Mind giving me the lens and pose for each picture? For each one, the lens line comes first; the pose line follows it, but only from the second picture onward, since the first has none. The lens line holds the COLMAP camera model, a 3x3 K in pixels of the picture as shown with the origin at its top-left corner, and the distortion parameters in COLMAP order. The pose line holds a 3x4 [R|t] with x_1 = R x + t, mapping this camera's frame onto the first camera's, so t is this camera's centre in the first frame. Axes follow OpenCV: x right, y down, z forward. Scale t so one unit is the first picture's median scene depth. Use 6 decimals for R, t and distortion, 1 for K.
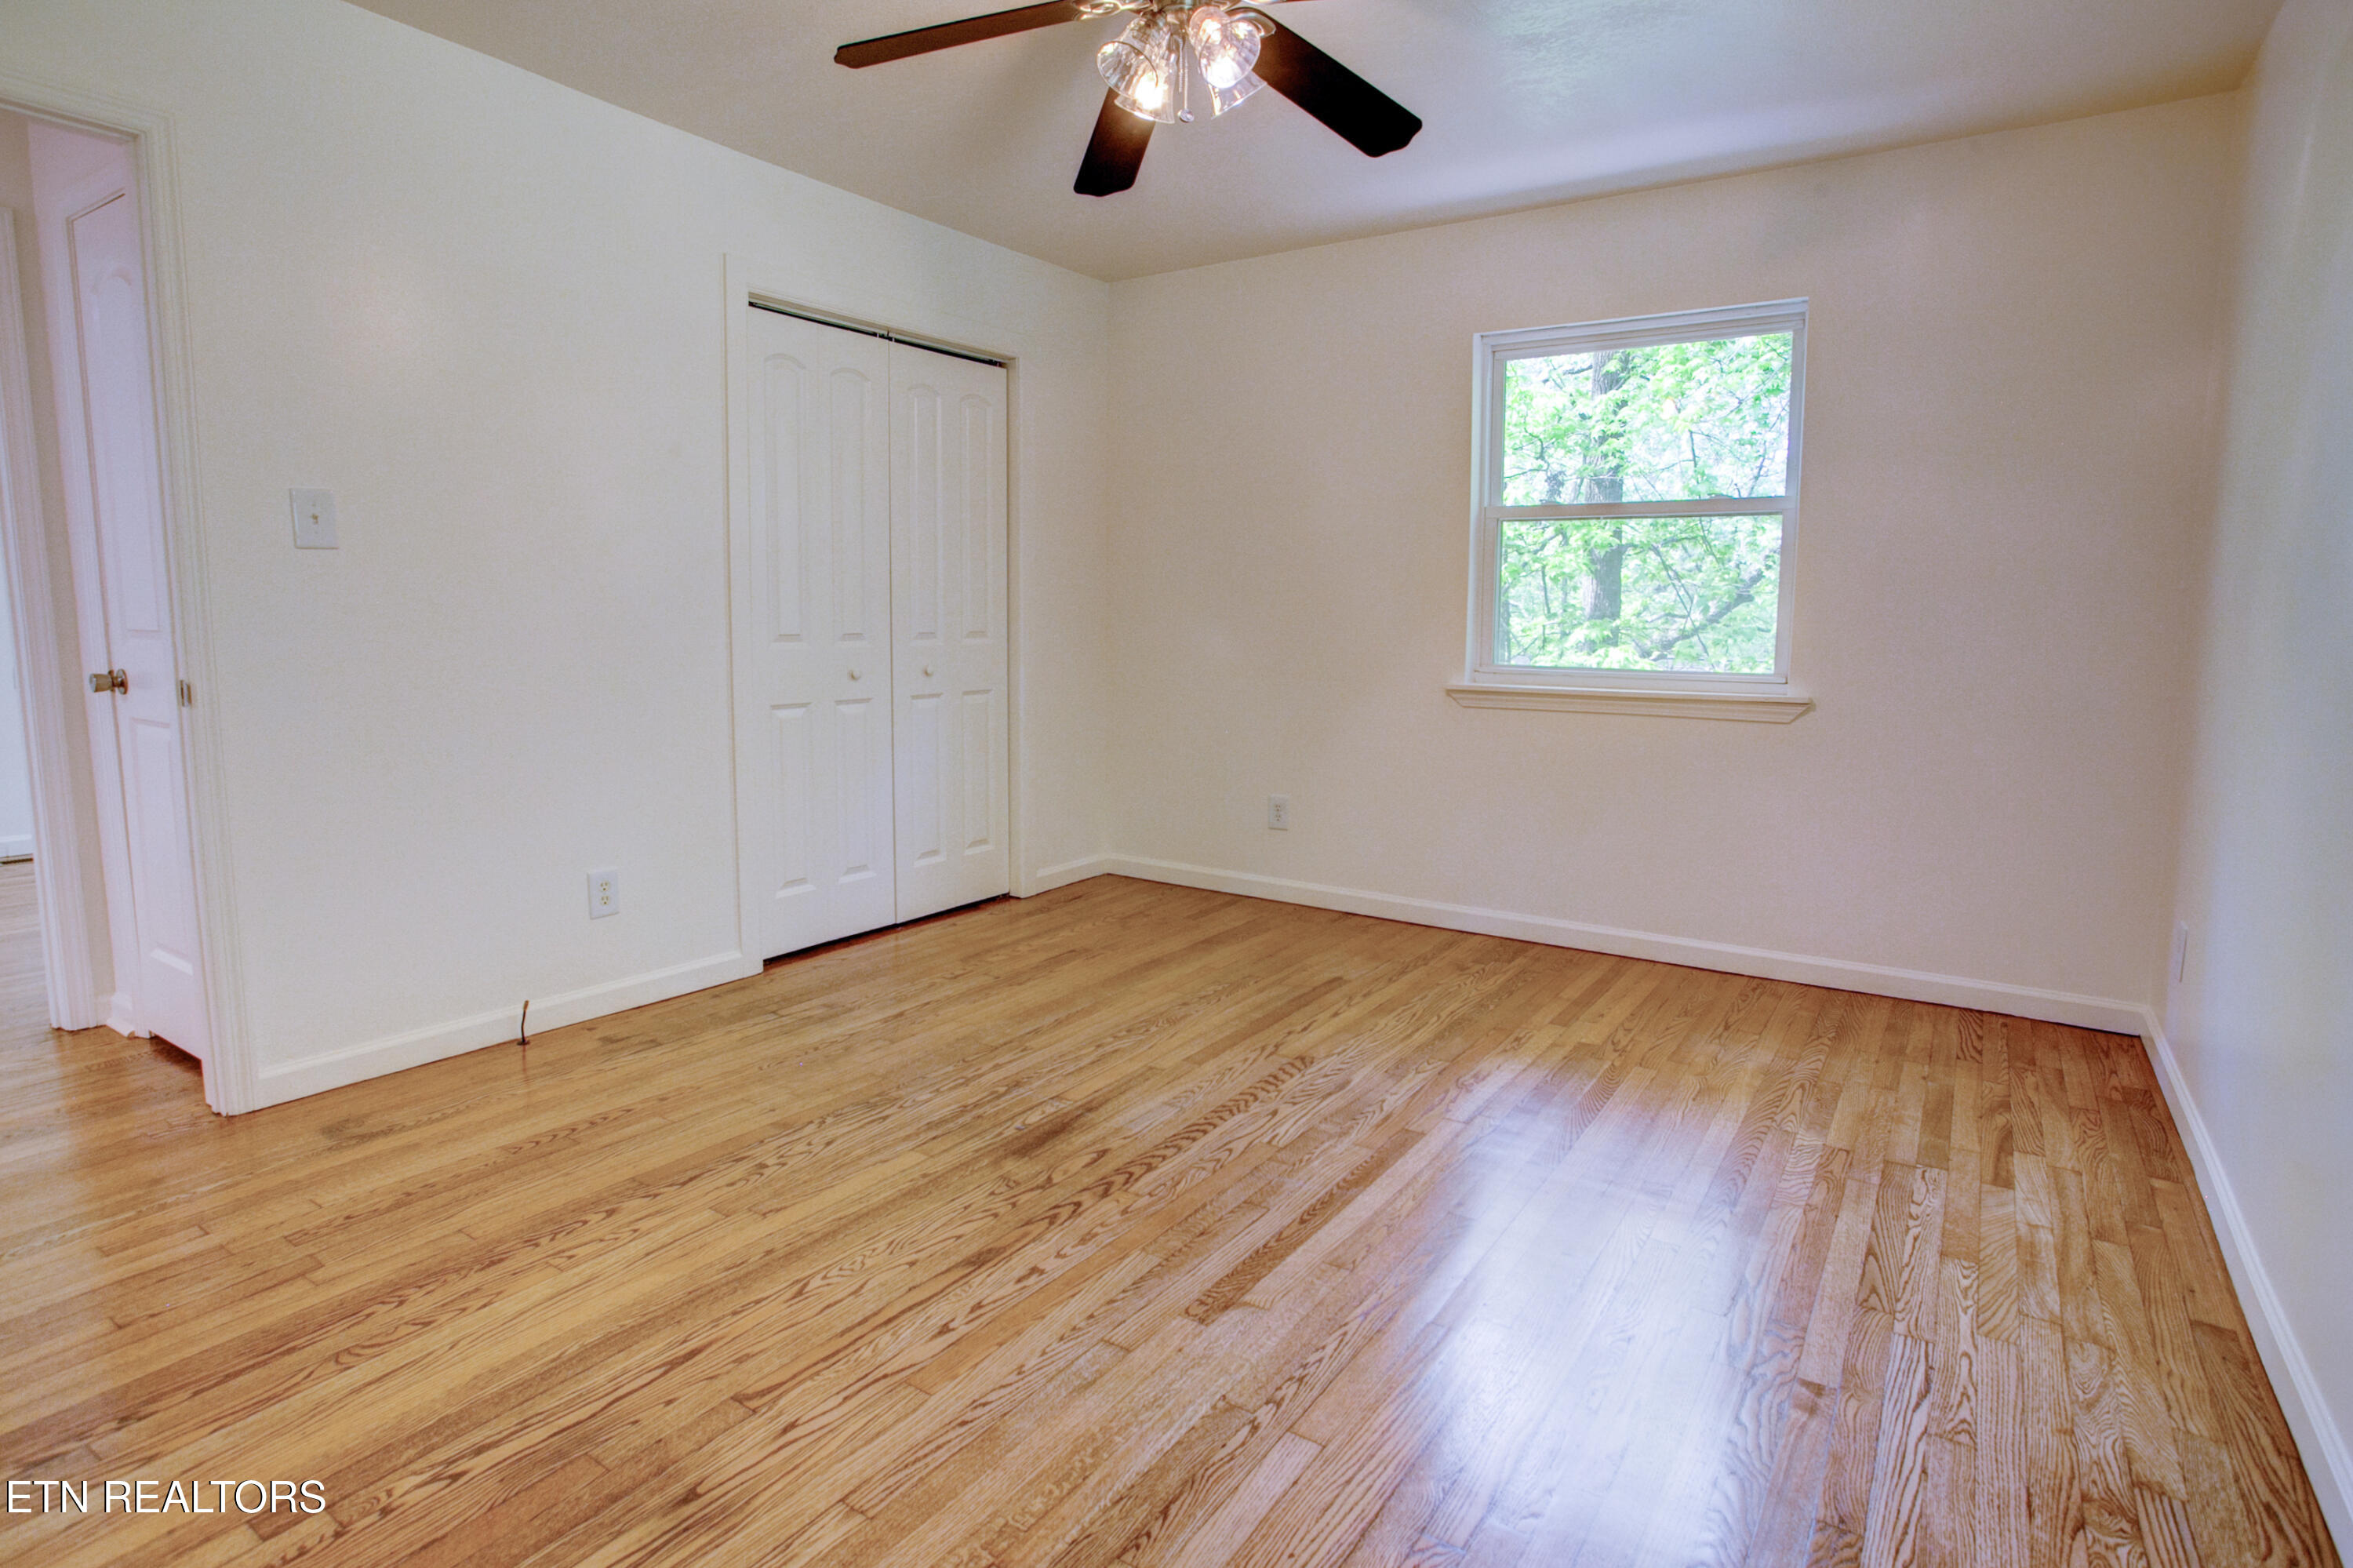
lens RADIAL K [[1219.7, 0, 1166.0], [0, 1219.7, 759.8], [0, 0, 1]] dist [-0.065630, 0.033646]
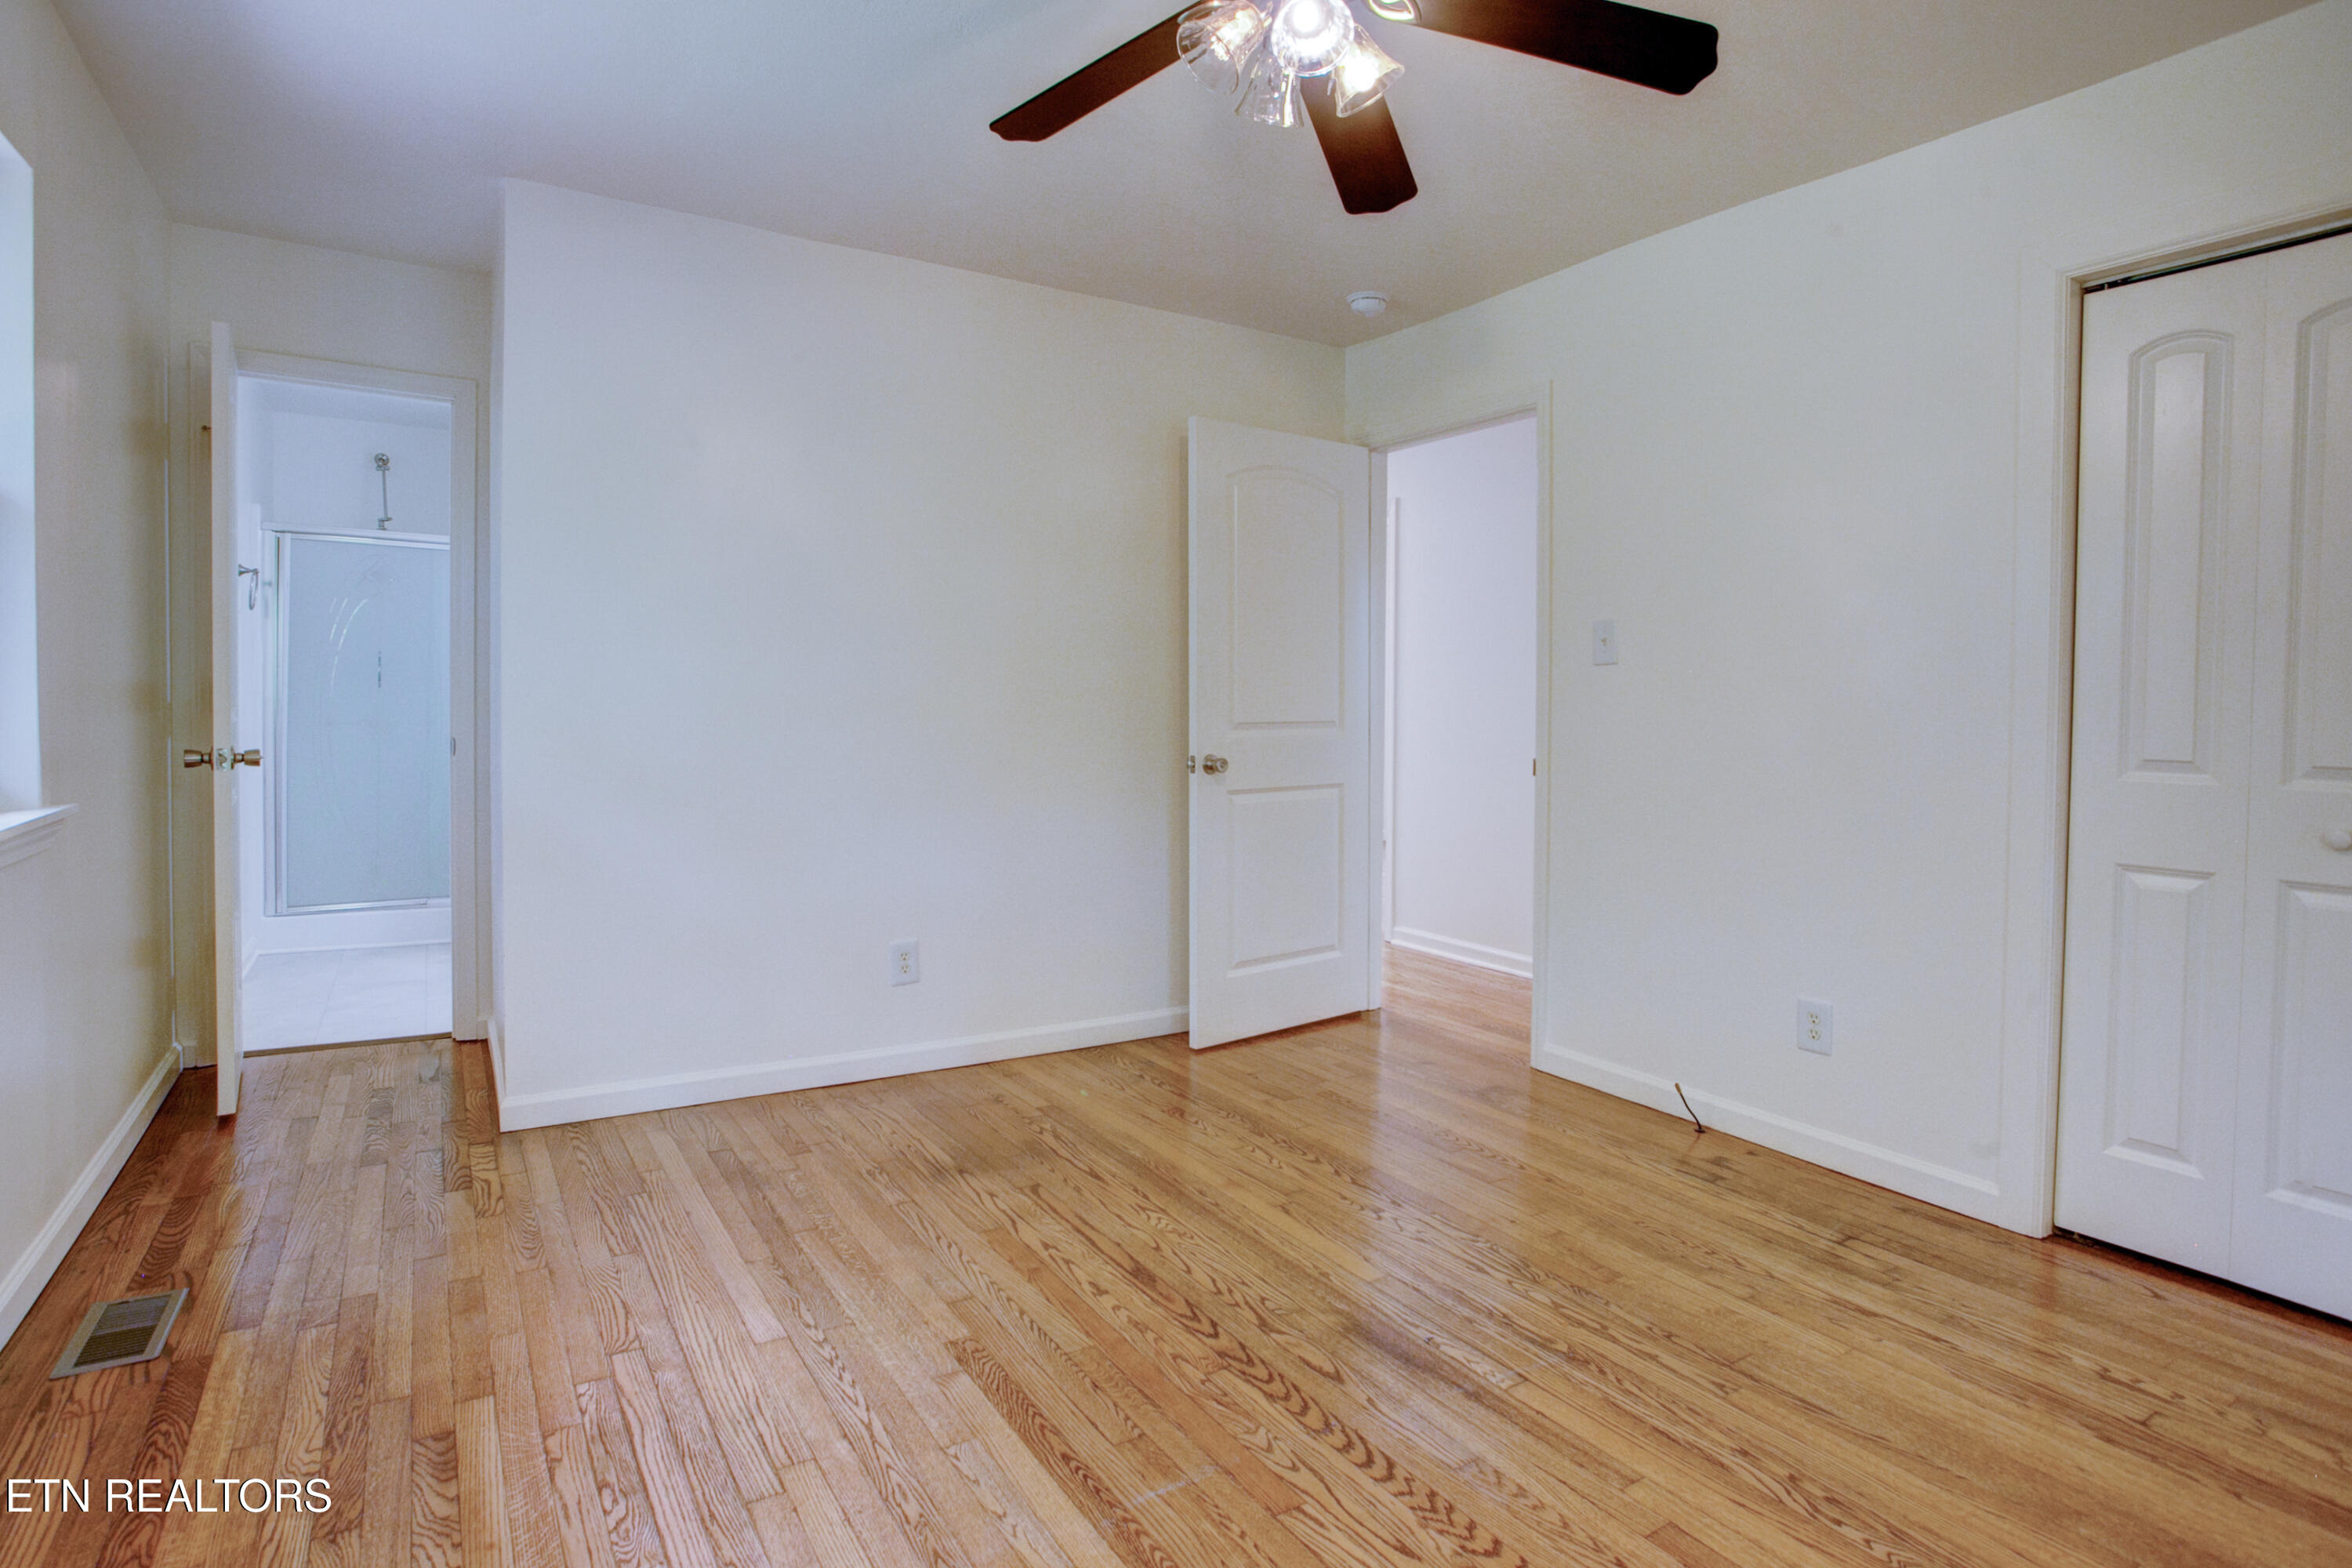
lens RADIAL K [[1211.8, 0, 1174.2], [0, 1211.8, 790.1], [0, 0, 1]] dist [-0.066823, 0.035504]
pose [[-0.392384, 0.054495, -0.918186, 0.657892], [-0.127403, 0.985401, 0.112929, -0.128248], [0.910935, 0.161292, -0.379713, 1.079588]]
